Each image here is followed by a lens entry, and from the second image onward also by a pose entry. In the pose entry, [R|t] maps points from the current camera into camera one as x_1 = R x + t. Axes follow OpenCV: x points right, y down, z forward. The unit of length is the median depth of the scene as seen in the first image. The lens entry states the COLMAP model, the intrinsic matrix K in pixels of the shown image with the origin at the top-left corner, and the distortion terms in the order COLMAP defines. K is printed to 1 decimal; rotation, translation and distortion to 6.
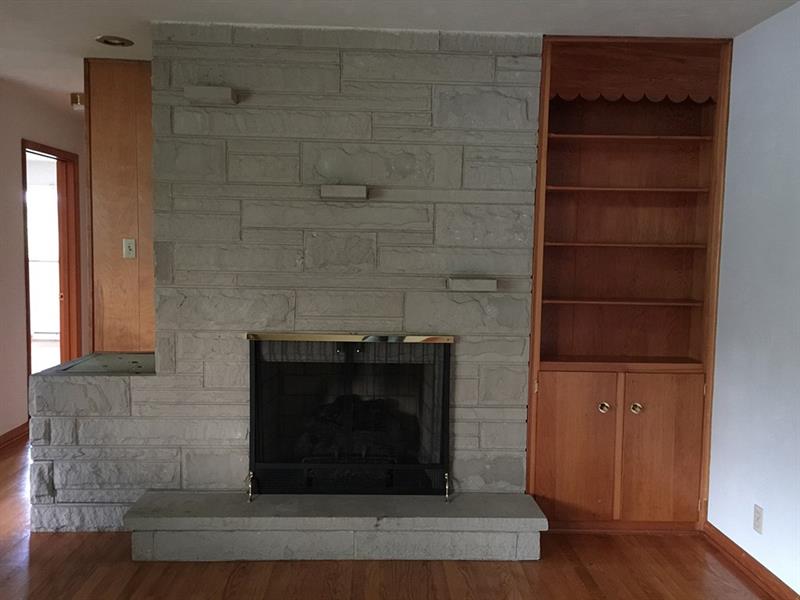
lens RADIAL K [[687.4, 0, 397.2], [0, 687.4, 299.0], [0, 0, 1]] dist [0.078035, -0.084167]
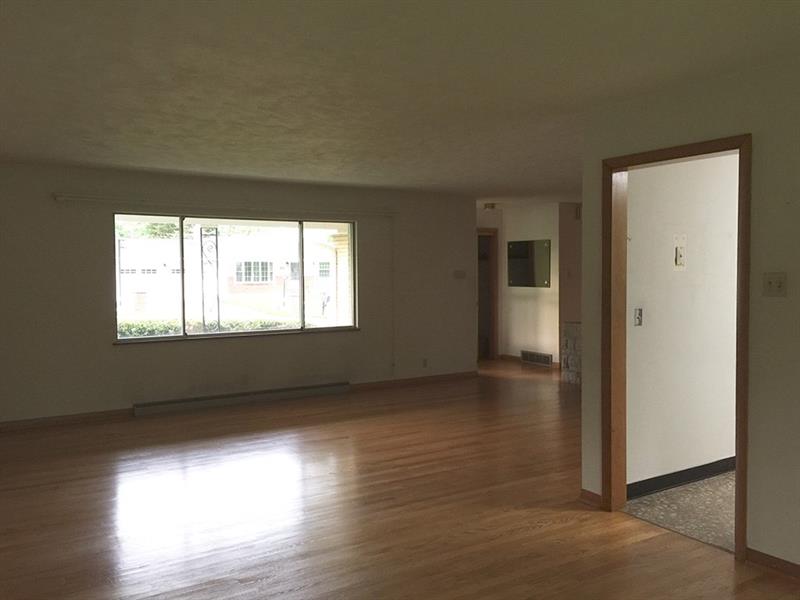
lens RADIAL K [[687.4, 0, 392.5], [0, 687.4, 301.4], [0, 0, 1]] dist [0.078035, -0.084167]
pose [[0.503682, 0.015800, -0.863744, 1.454654], [-0.050942, 0.998636, -0.011439, 0.092294], [0.862386, 0.049762, 0.503800, -0.925969]]
